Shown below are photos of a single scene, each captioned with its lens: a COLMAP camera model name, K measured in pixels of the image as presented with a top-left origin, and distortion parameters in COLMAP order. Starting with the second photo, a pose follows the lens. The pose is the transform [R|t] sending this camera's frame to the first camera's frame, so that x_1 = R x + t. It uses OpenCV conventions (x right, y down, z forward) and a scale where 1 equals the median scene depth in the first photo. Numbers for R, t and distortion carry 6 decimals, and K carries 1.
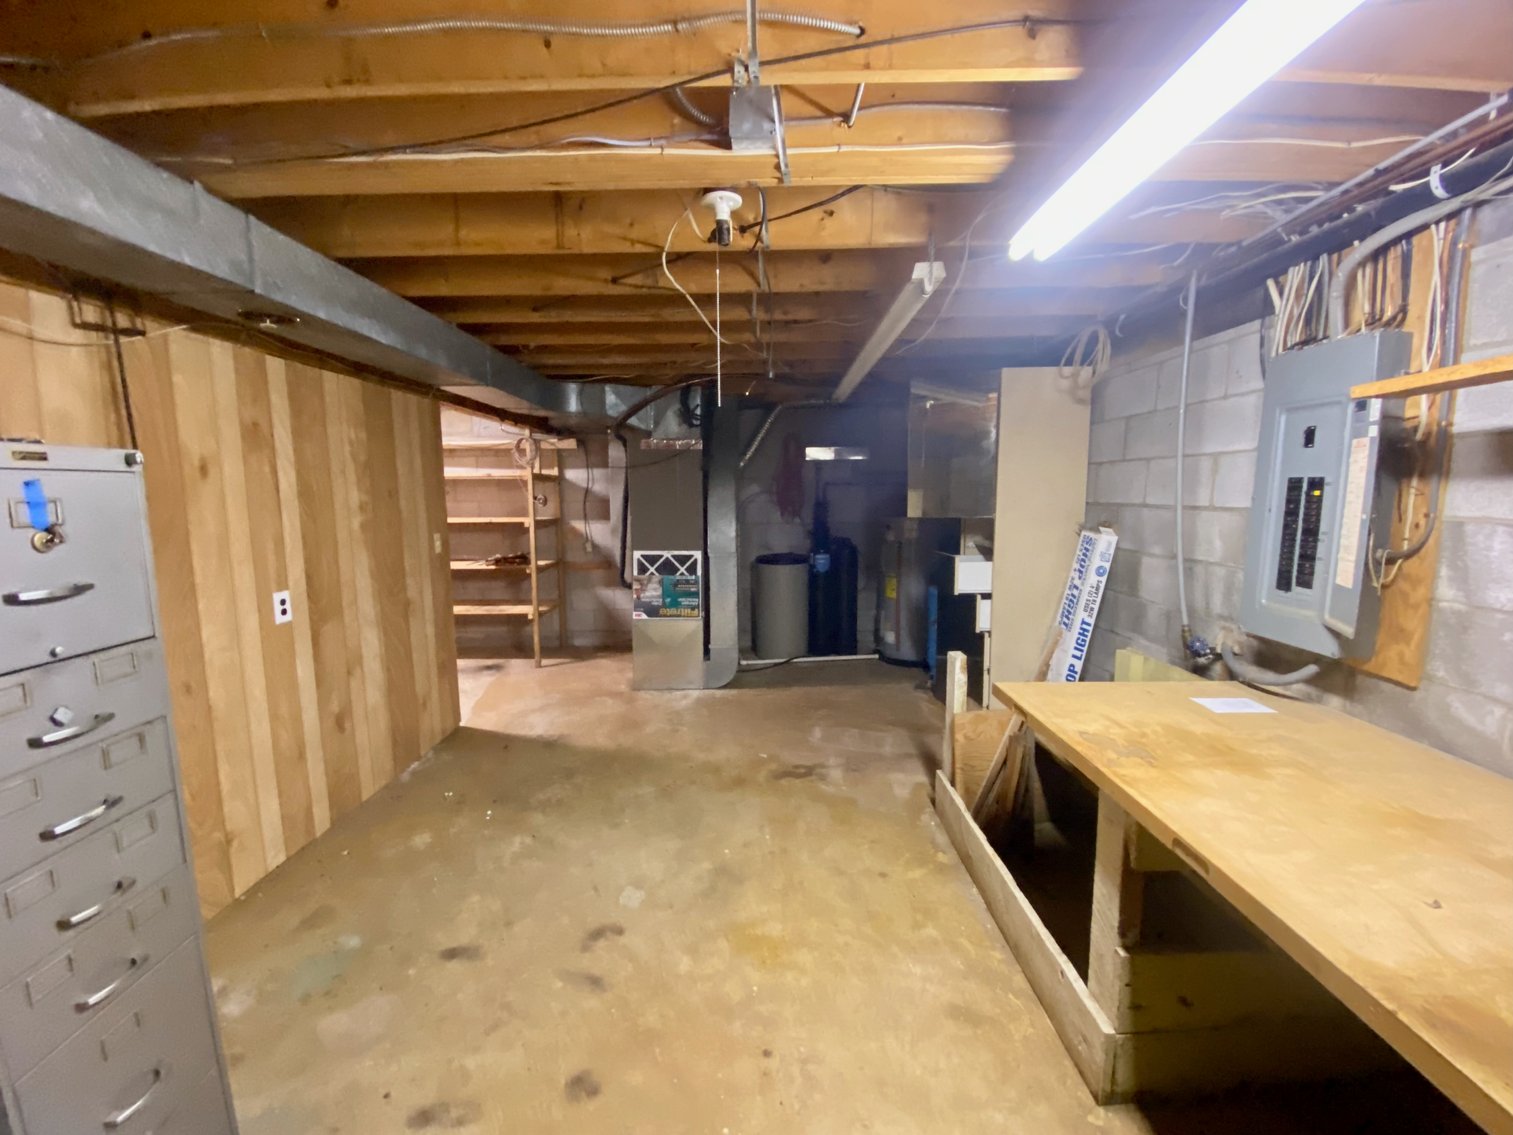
lens RADIAL K [[632.7, 0, 754.1], [0, 632.7, 567.9], [0, 0, 1]] dist [0.012210, -0.008141]
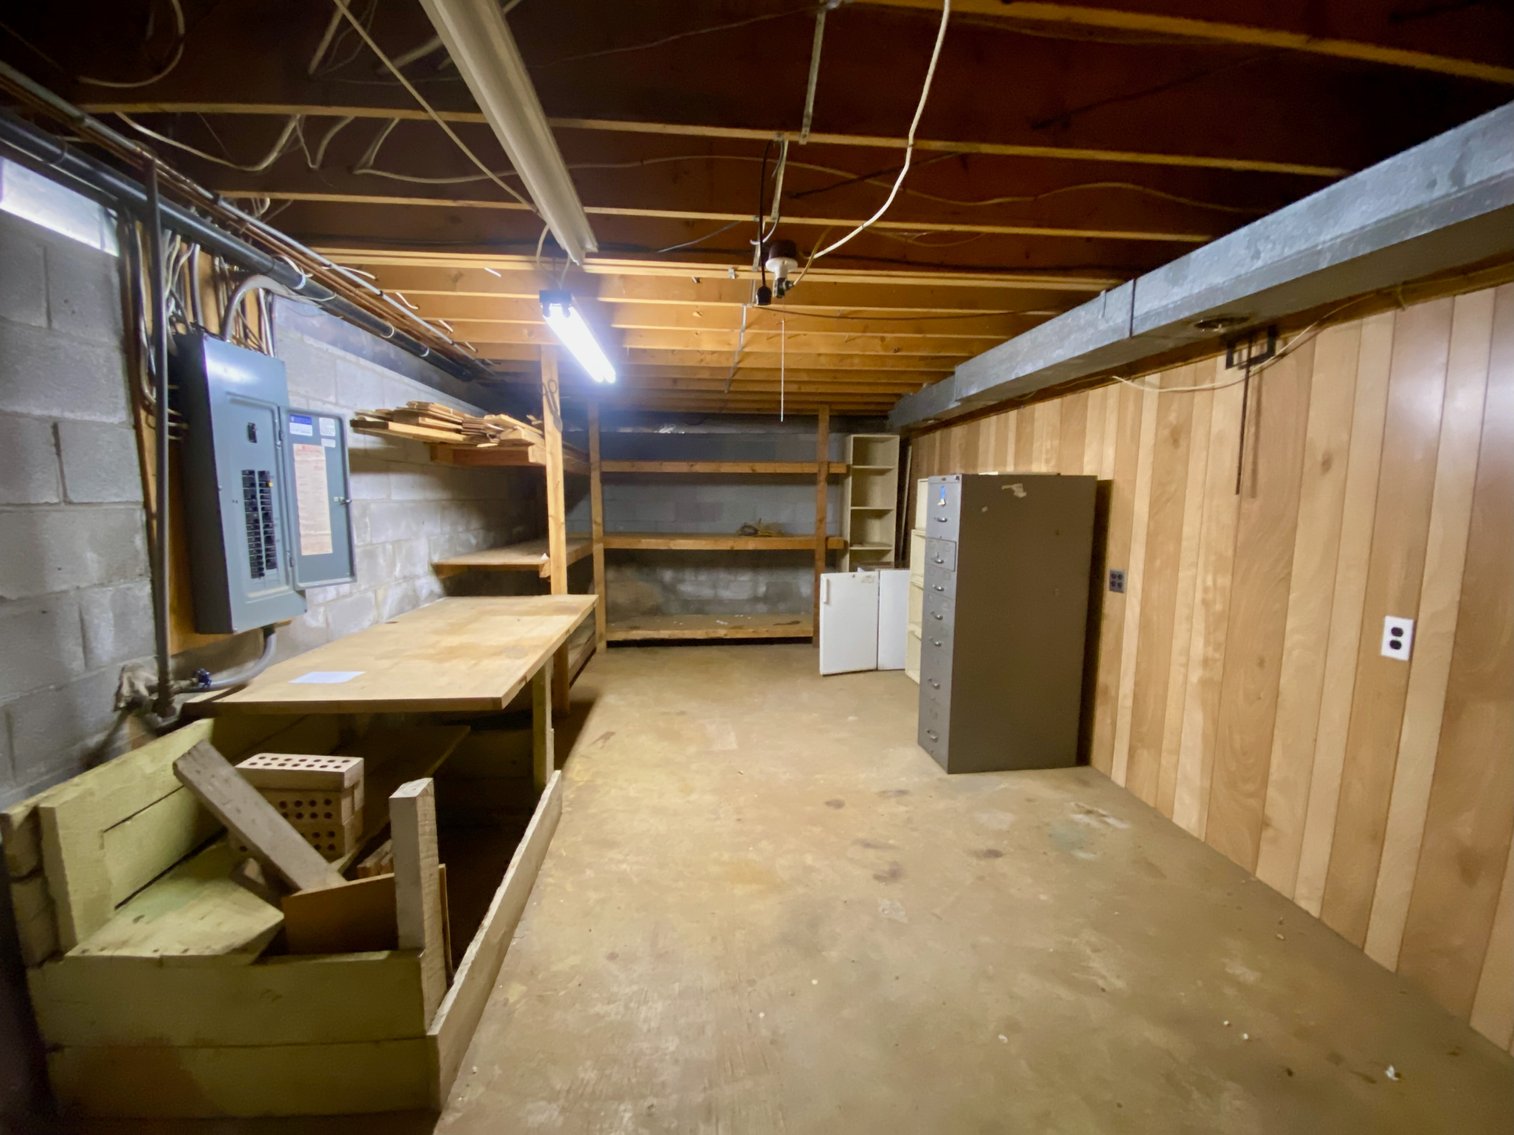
lens RADIAL K [[633.1, 0, 754.1], [0, 633.1, 571.5], [0, 0, 1]] dist [0.012210, -0.008141]
pose [[-0.993932, 0.010905, -0.109455, 0.121593], [-0.015839, 0.970515, 0.240520, -0.218189], [0.108851, 0.240794, -0.964453, 1.910396]]
